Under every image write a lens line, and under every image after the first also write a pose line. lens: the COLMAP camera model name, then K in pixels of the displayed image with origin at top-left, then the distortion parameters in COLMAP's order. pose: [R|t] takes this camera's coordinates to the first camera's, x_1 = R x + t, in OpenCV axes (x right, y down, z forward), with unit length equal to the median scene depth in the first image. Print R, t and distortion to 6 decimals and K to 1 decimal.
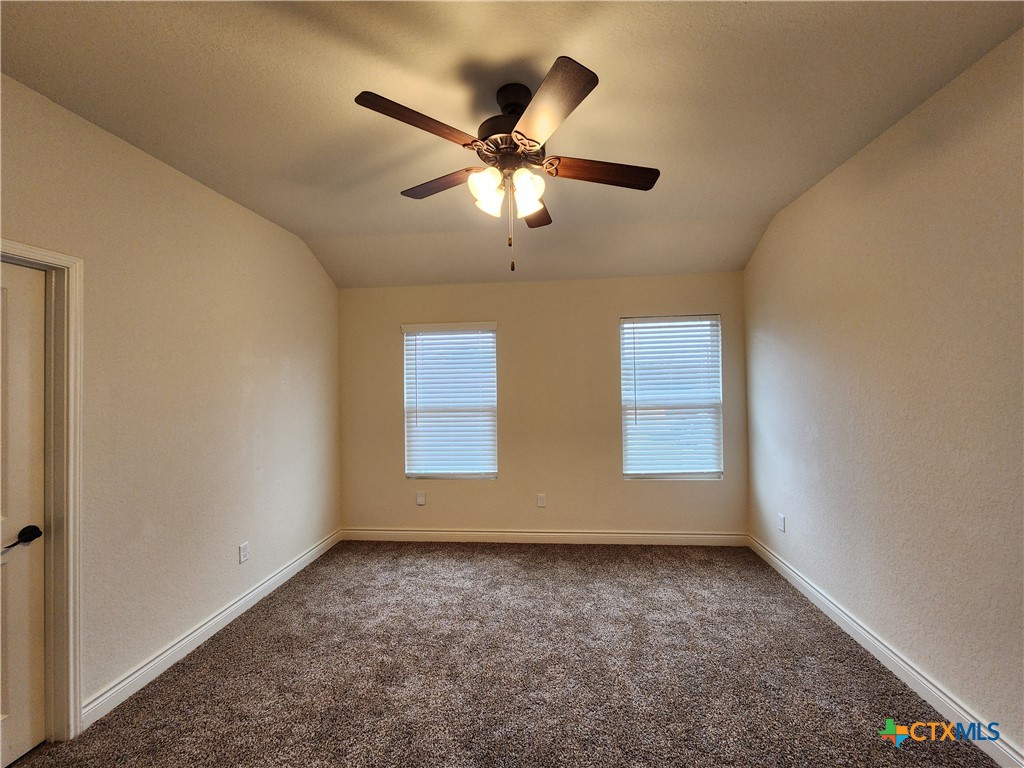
lens RADIAL K [[413.2, 0, 521.2], [0, 413.2, 390.8], [0, 0, 1]] dist [0.005607, -0.003403]
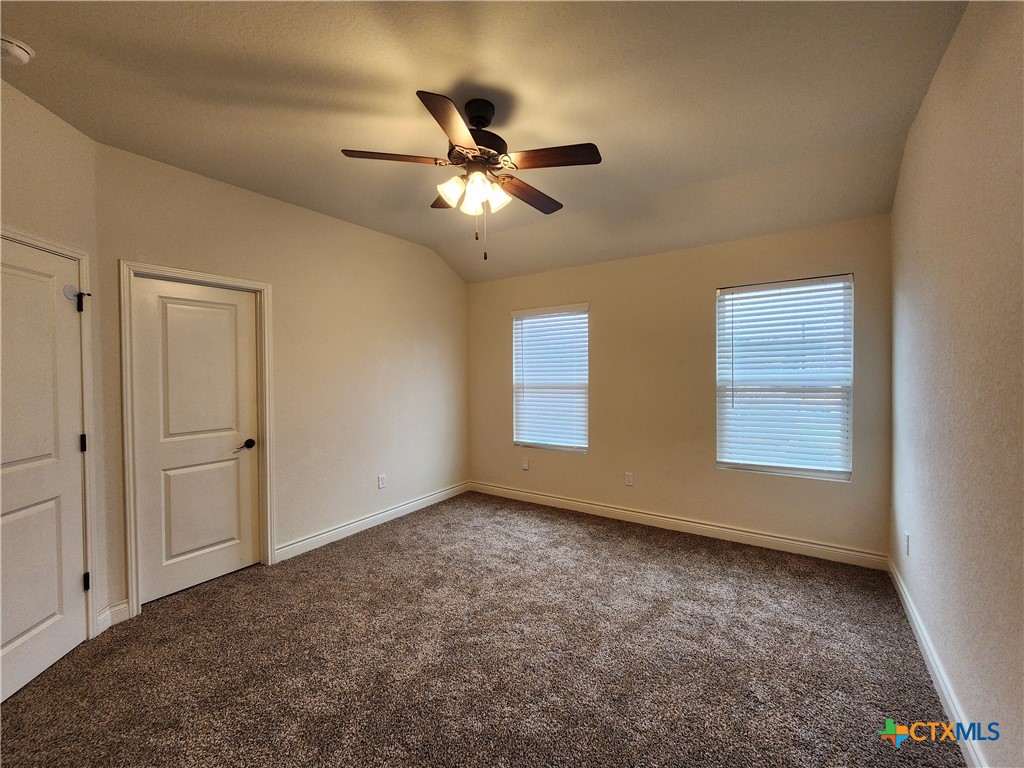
lens RADIAL K [[413.2, 0, 524.8], [0, 413.2, 391.4], [0, 0, 1]] dist [0.005607, -0.003403]
pose [[0.879896, 0.030745, -0.474171, 0.323808], [-0.014018, 0.999150, 0.038772, 0.018832], [0.474960, -0.027468, 0.879579, 0.003669]]
